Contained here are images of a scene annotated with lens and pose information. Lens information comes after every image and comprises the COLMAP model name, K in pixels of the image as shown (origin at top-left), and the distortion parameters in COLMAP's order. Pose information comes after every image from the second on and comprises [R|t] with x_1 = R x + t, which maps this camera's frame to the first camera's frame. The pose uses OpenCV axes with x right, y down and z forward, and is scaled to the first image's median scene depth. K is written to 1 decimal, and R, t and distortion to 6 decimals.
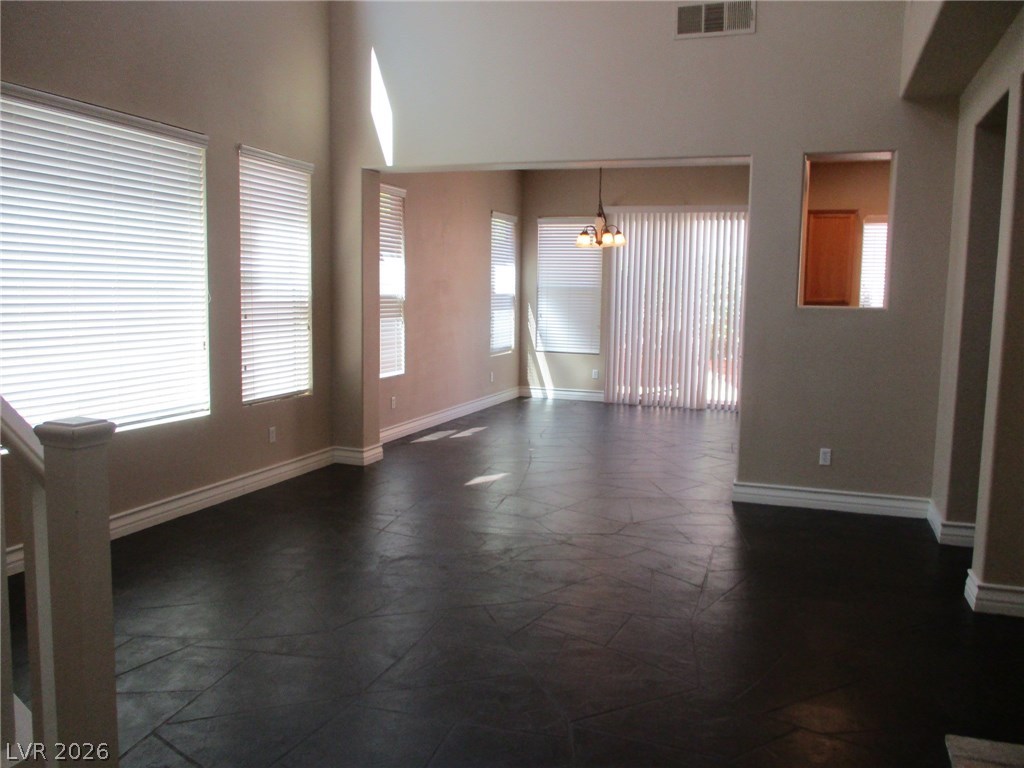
lens RADIAL K [[849.4, 0, 515.4], [0, 849.4, 387.7], [0, 0, 1]] dist [-0.025816, 0.004376]
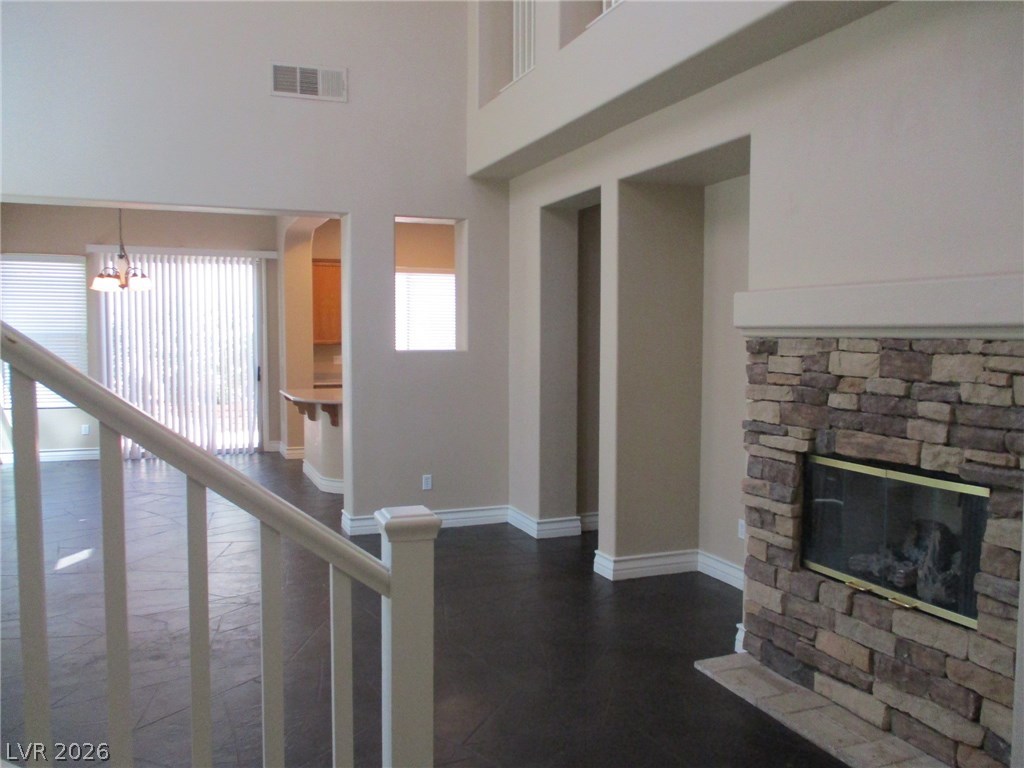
lens RADIAL K [[849.4, 0, 515.4], [0, 849.4, 387.7], [0, 0, 1]] dist [-0.025816, 0.004376]
pose [[0.755172, -0.056865, 0.653056, -0.150093], [0.085718, 0.996243, -0.012374, -0.010891], [-0.649899, 0.065324, 0.757208, 0.028734]]
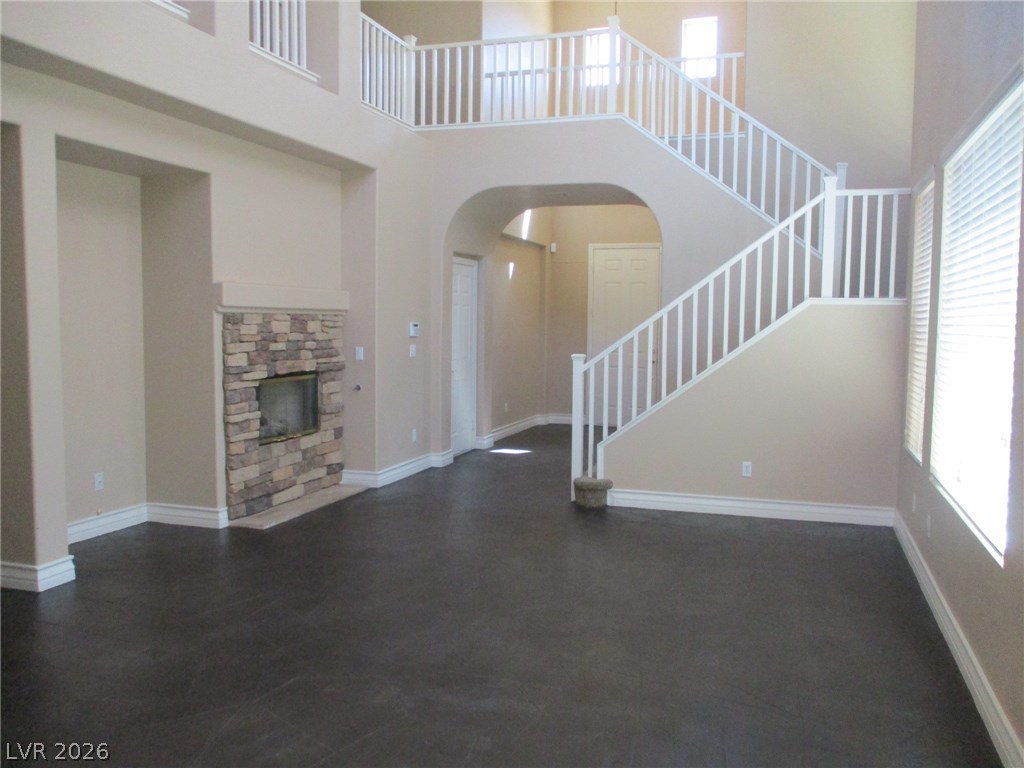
lens RADIAL K [[849.4, 0, 515.4], [0, 849.4, 387.7], [0, 0, 1]] dist [-0.025816, 0.004376]
pose [[-0.999441, -0.029212, -0.016269, -0.017175], [-0.031799, 0.980809, 0.192362, -0.090970], [0.010338, 0.192772, -0.981189, 0.775760]]
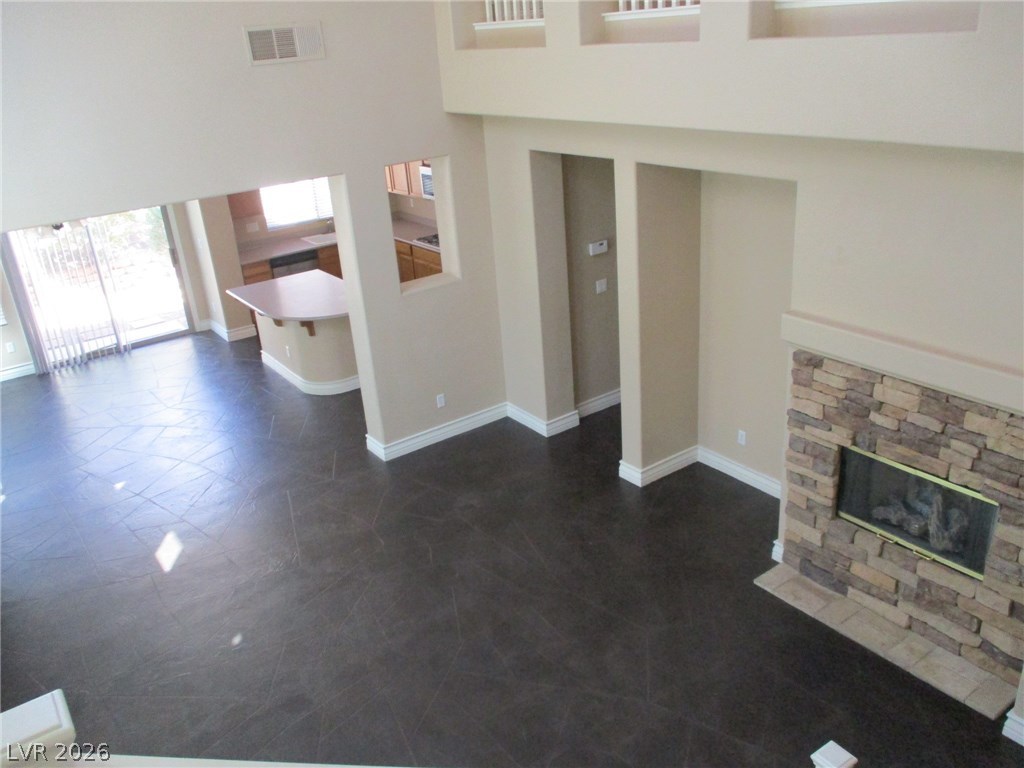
lens RADIAL K [[849.4, 0, 515.4], [0, 849.4, 387.7], [0, 0, 1]] dist [-0.025816, 0.004376]
pose [[0.570773, -0.381174, 0.727272, -0.261480], [0.175566, 0.921891, 0.345389, -0.190804], [-0.802119, -0.069455, 0.593112, 0.084083]]
